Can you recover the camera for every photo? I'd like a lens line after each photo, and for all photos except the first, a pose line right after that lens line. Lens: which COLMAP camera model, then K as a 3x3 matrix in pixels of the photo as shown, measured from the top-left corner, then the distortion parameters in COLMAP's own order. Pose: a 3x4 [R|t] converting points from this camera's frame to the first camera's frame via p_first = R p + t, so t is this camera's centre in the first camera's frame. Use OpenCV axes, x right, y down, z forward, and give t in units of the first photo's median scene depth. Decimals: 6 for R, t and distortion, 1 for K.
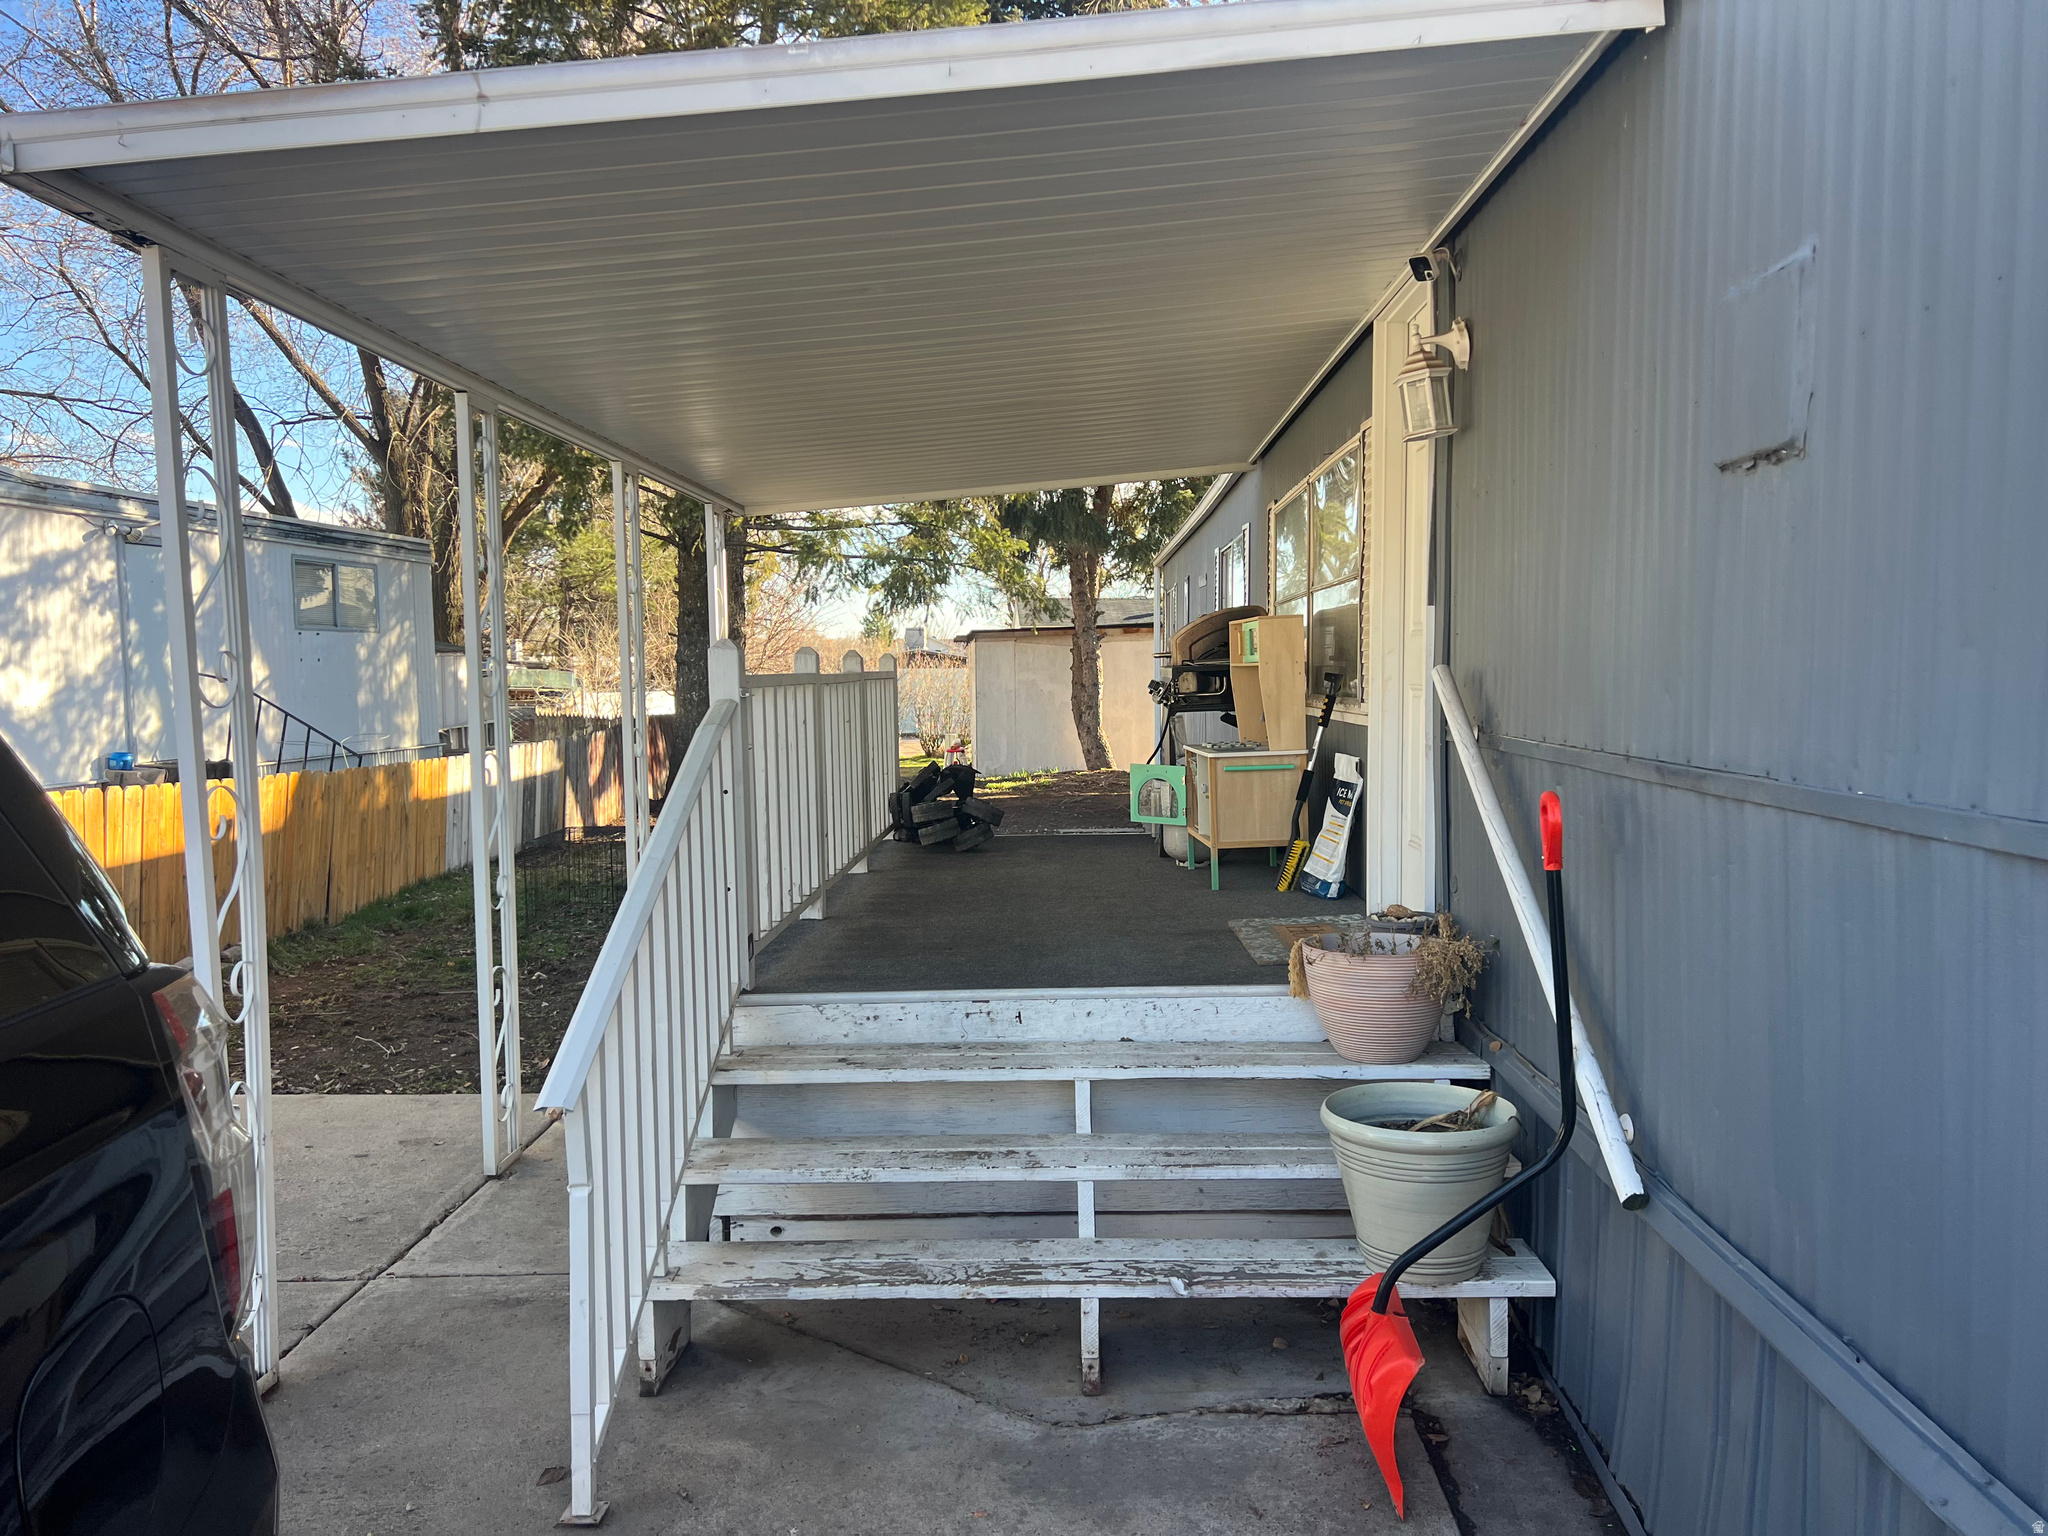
lens RADIAL K [[1517.5, 0, 1024.0], [0, 1517.5, 768.0], [0, 0, 1]] dist [0.040834, -0.003570]
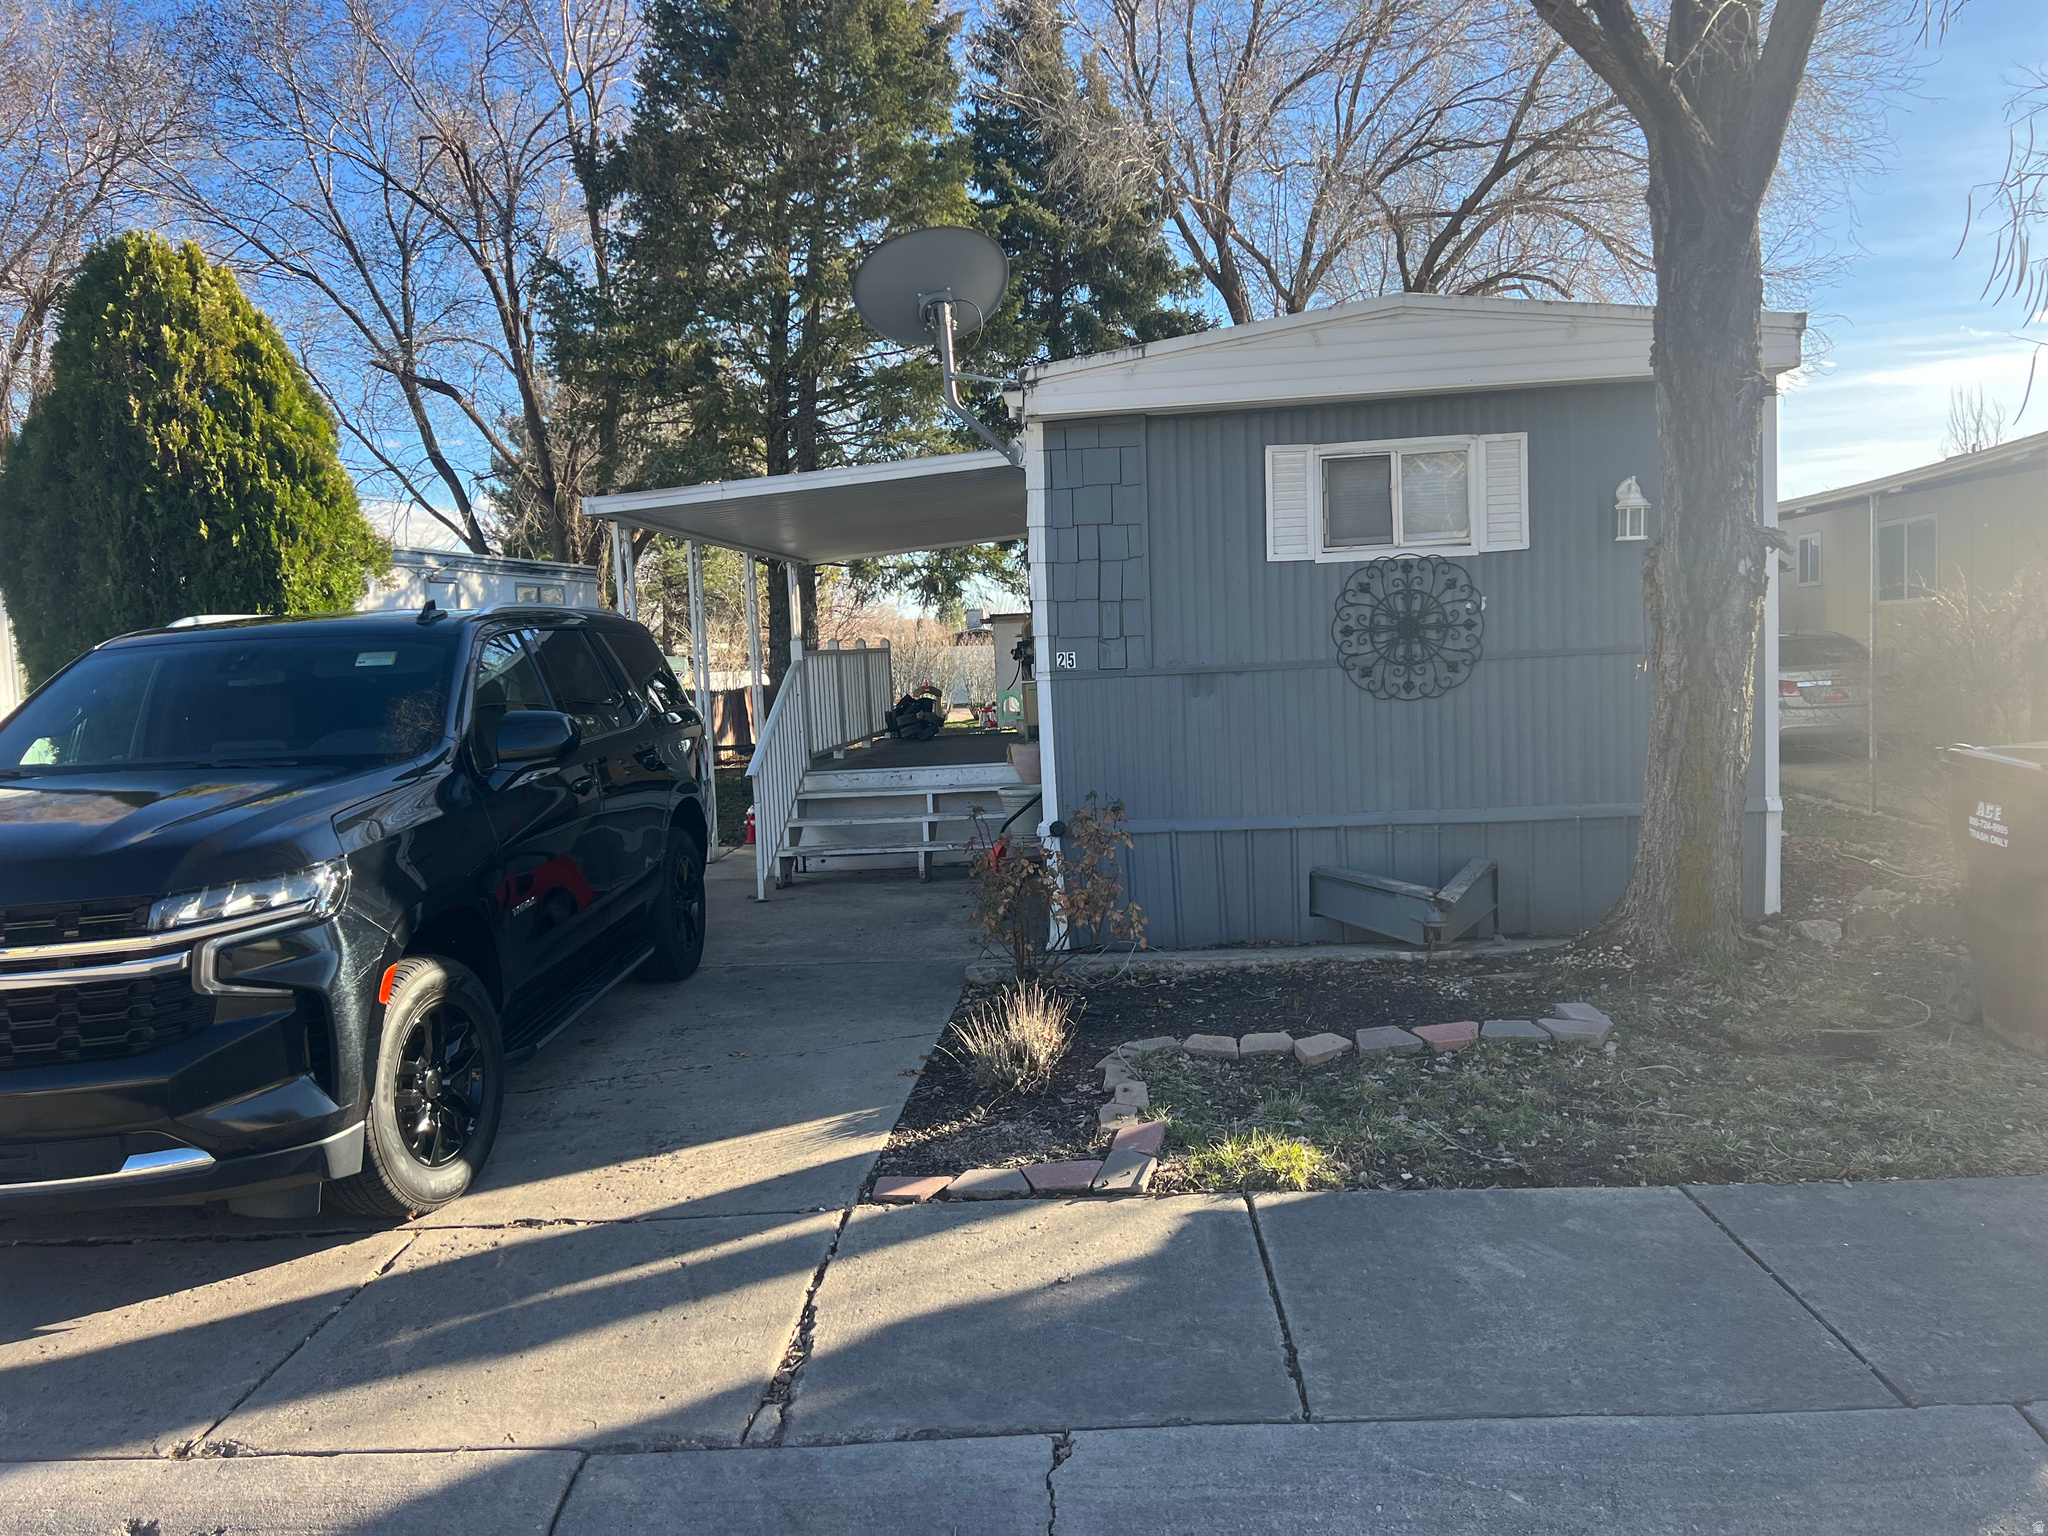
lens RADIAL K [[1517.5, 0, 1024.0], [0, 1517.5, 768.0], [0, 0, 1]] dist [0.040834, -0.003570]
pose [[0.998142, -0.025508, -0.055331, 0.131267], [0.026383, 0.999537, 0.015141, 0.043445], [0.054919, -0.016573, 0.998353, -0.628393]]
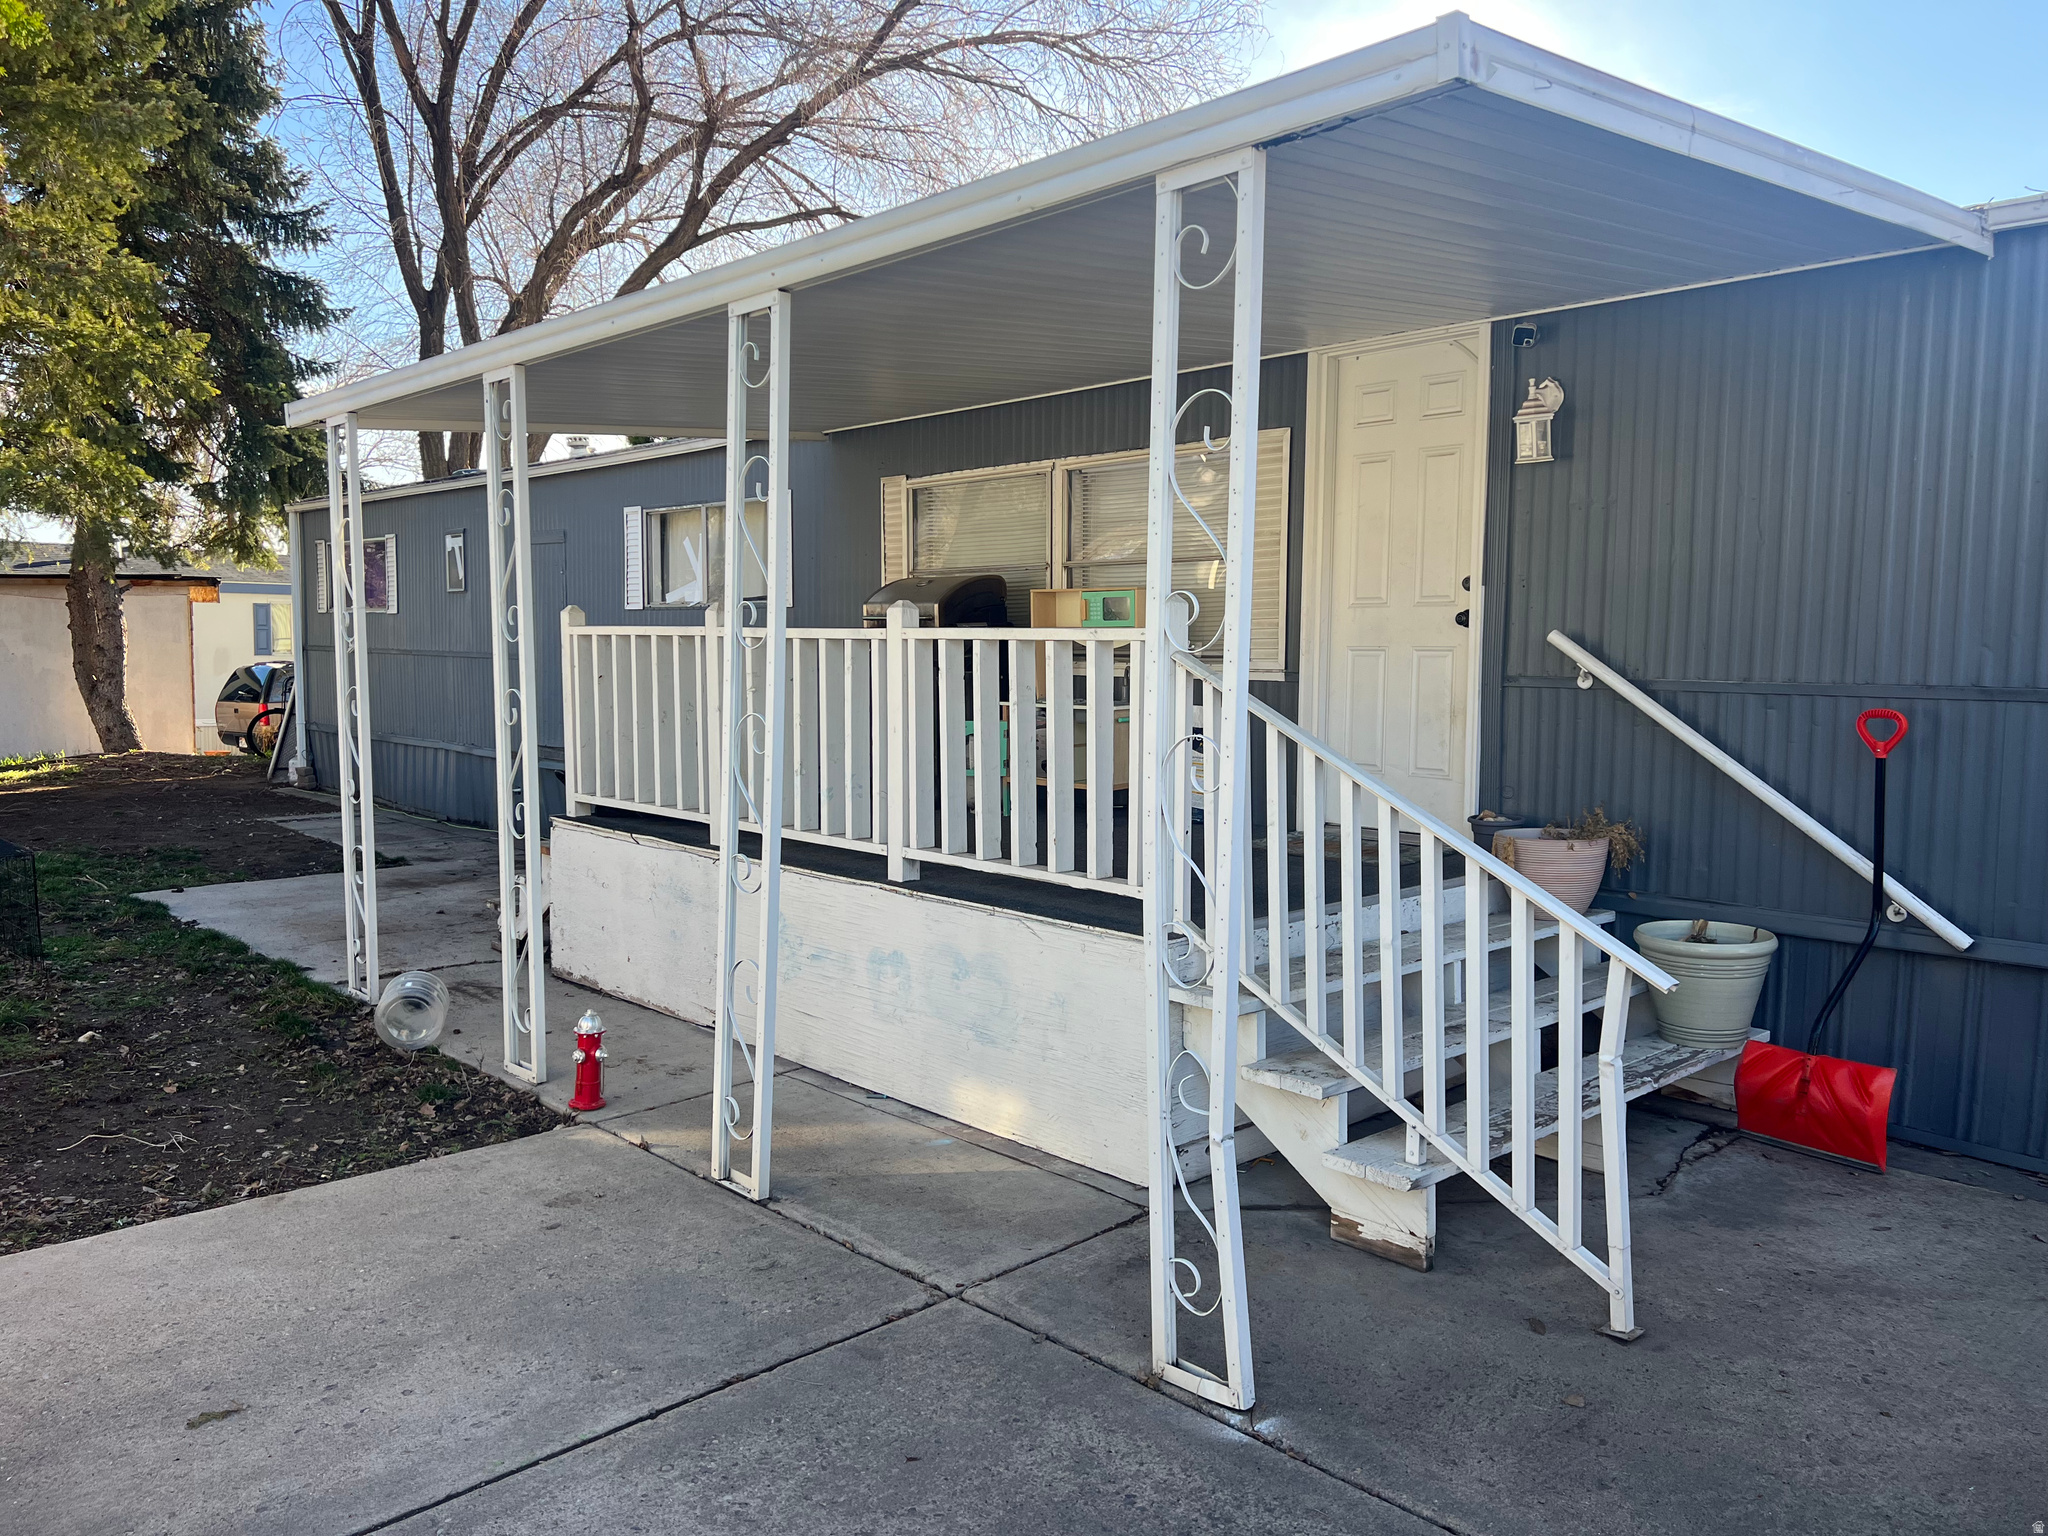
lens RADIAL K [[1517.5, 0, 1024.0], [0, 1517.5, 768.0], [0, 0, 1]] dist [0.040834, -0.003570]
pose [[0.706654, -0.038643, 0.706503, -0.376828], [0.027588, 0.999253, 0.027062, 0.001793], [-0.707021, 0.000367, 0.707192, 0.128847]]
